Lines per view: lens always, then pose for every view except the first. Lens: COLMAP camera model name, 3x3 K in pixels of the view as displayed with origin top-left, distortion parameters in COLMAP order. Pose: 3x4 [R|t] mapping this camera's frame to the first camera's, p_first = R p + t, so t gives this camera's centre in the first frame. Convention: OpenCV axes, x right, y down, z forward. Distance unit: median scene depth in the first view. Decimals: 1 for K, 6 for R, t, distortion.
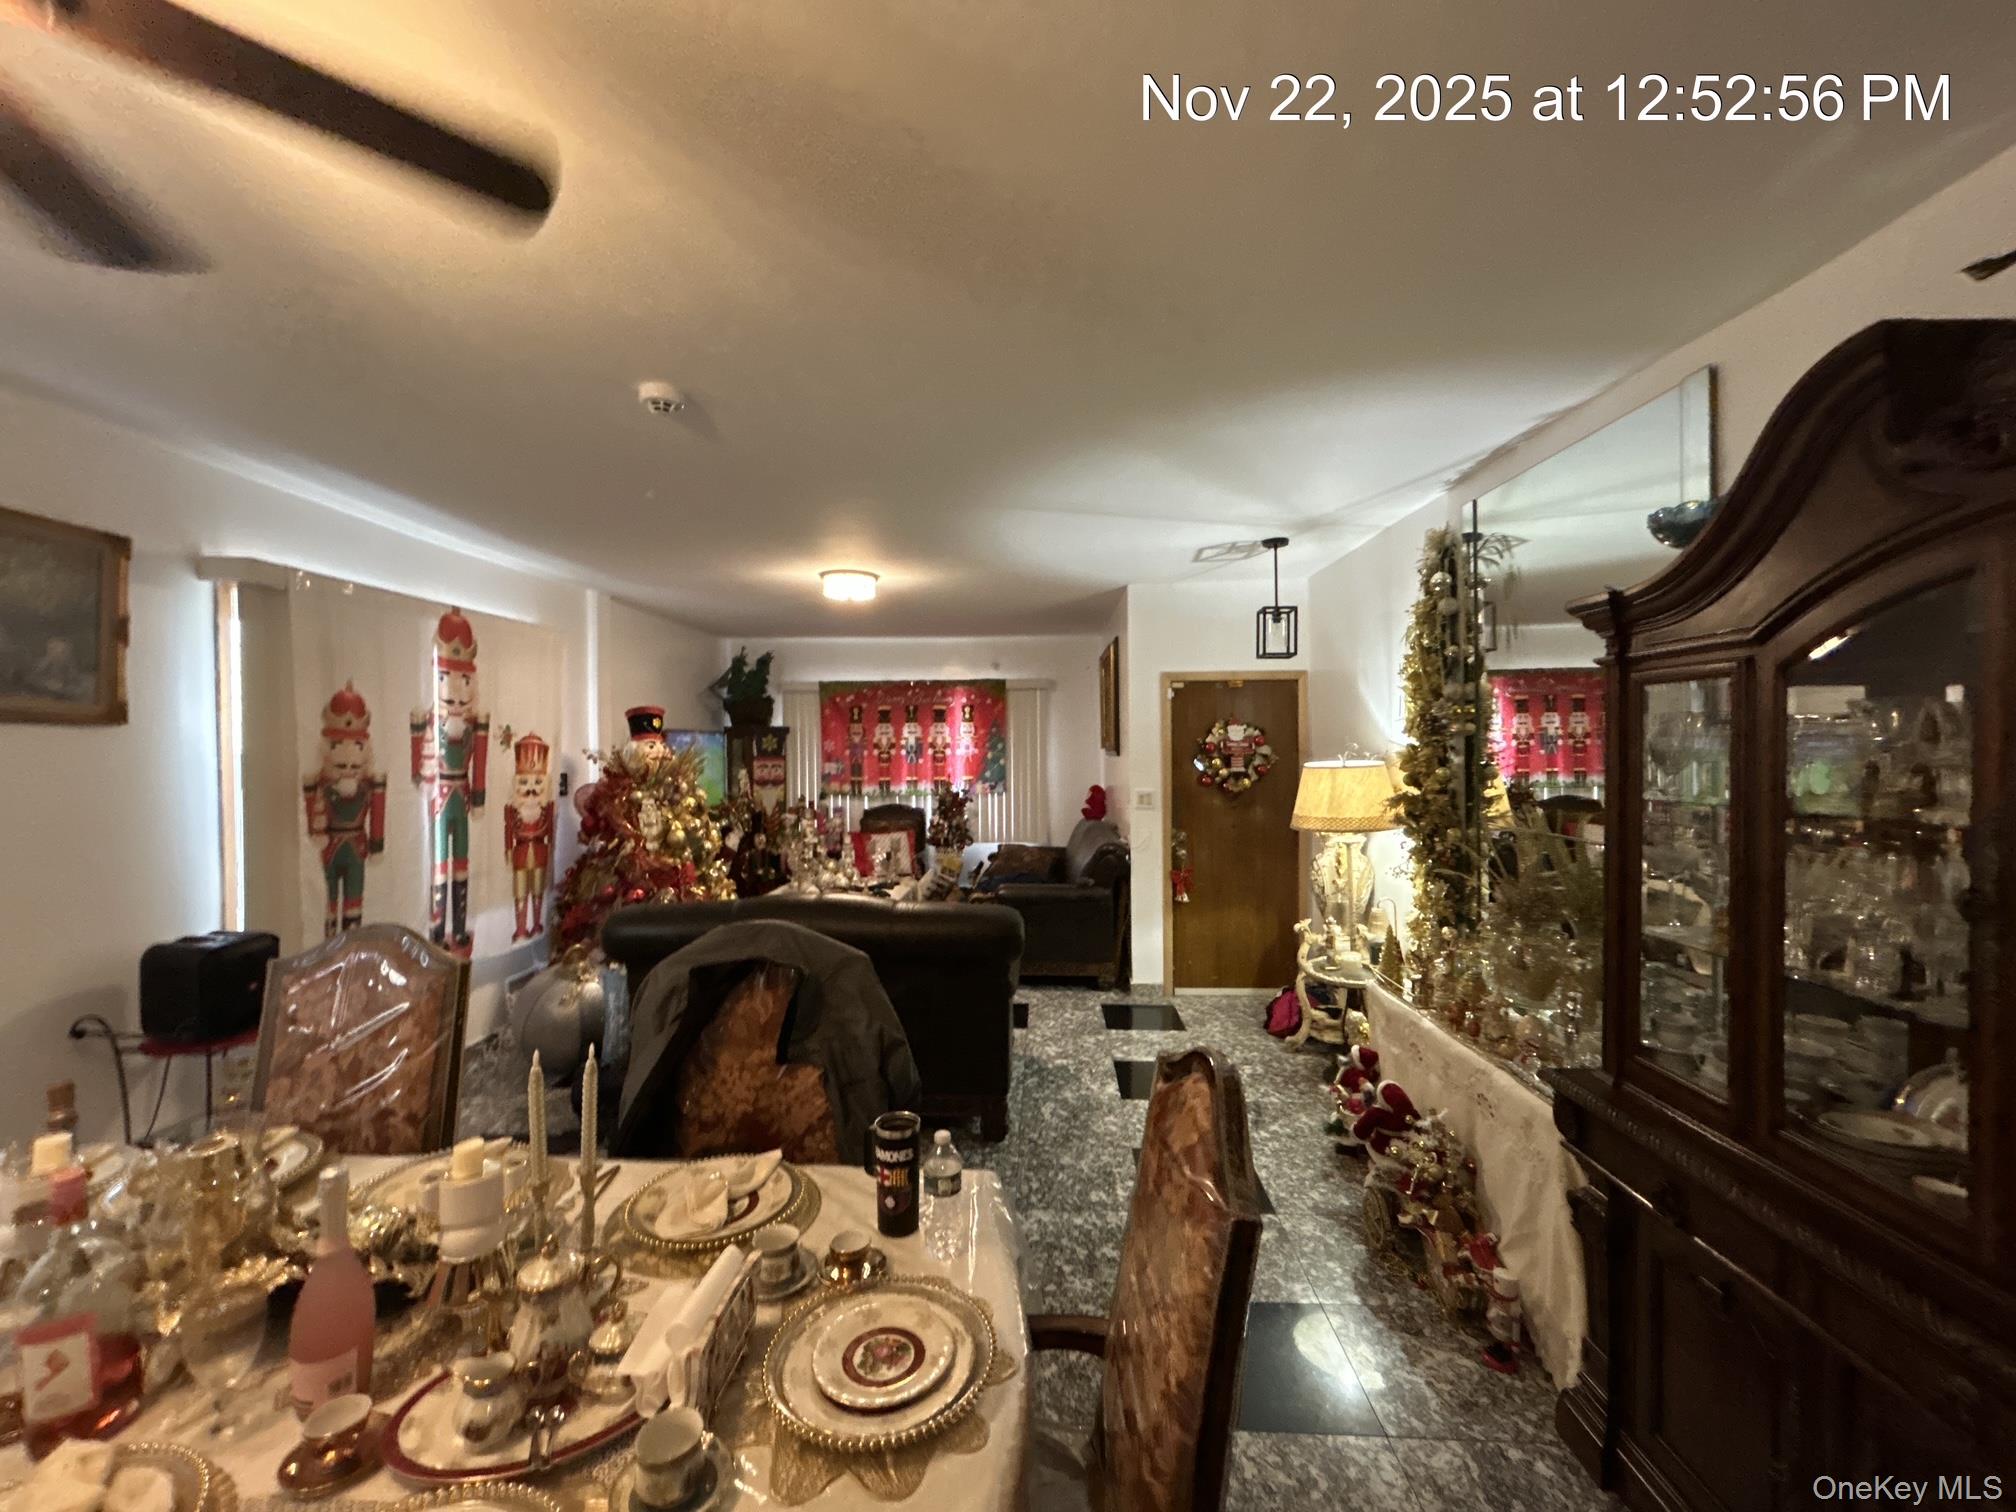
lens RADIAL K [[825.7, 0, 1000.5], [0, 825.7, 754.0], [0, 0, 1]] dist [-0.000478, -0.000111]
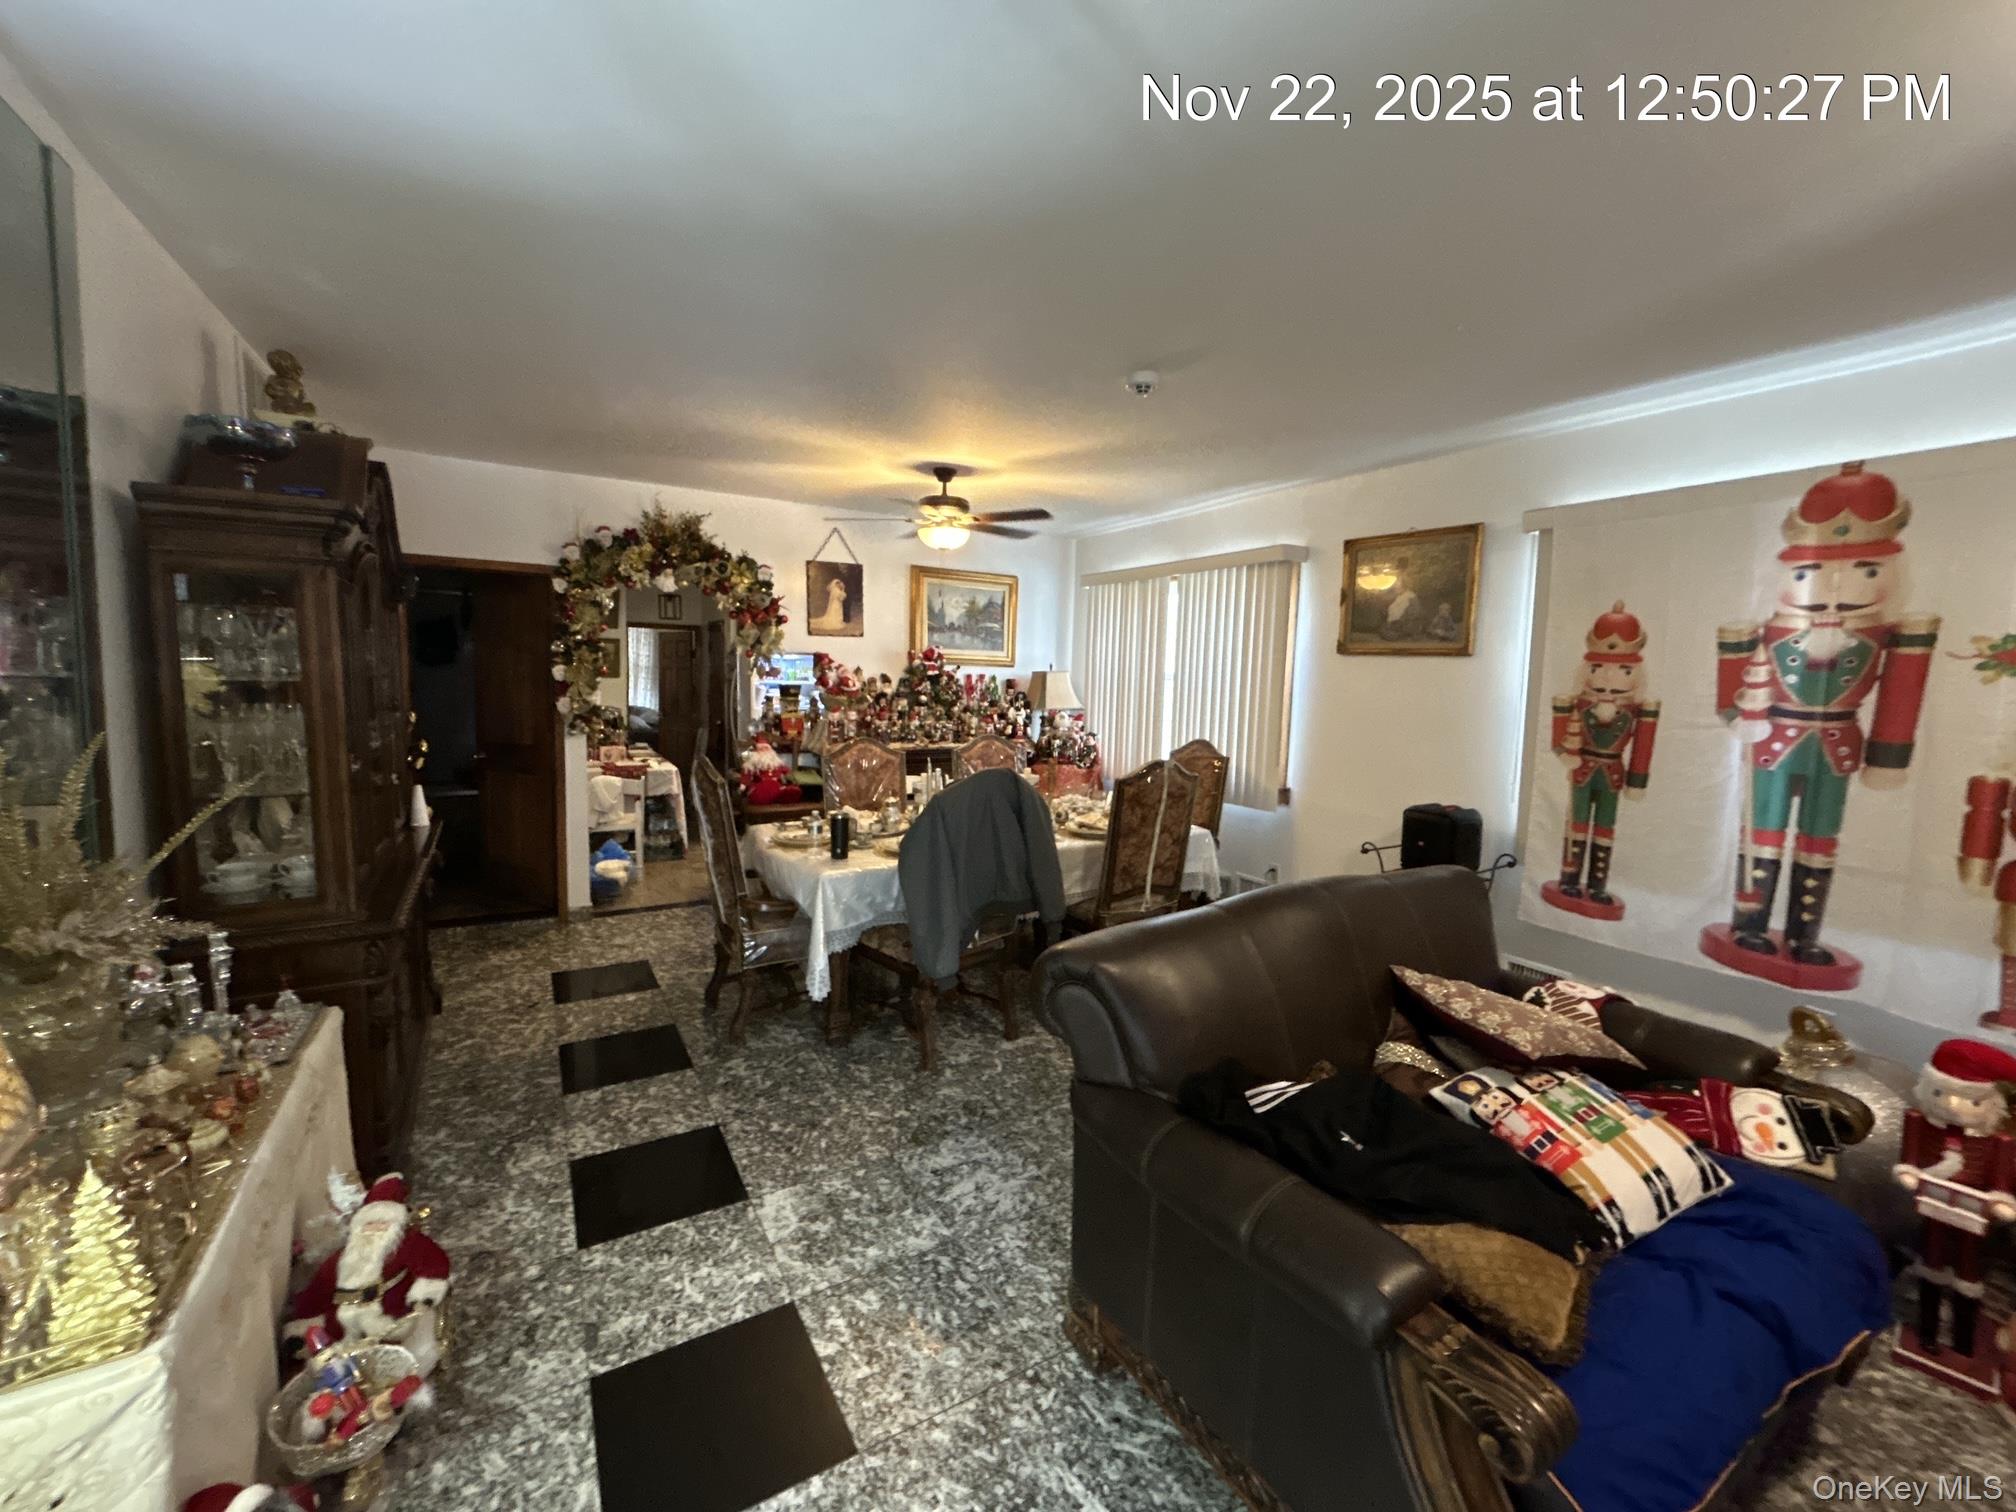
lens RADIAL K [[825.7, 0, 1003.1], [0, 825.7, 757.2], [0, 0, 1]] dist [-0.000478, -0.000111]
pose [[-0.834286, 0.037198, -0.550075, 0.336341], [-0.026591, 0.993845, 0.107537, 0.006439], [0.550690, 0.104344, -0.828163, 1.382618]]
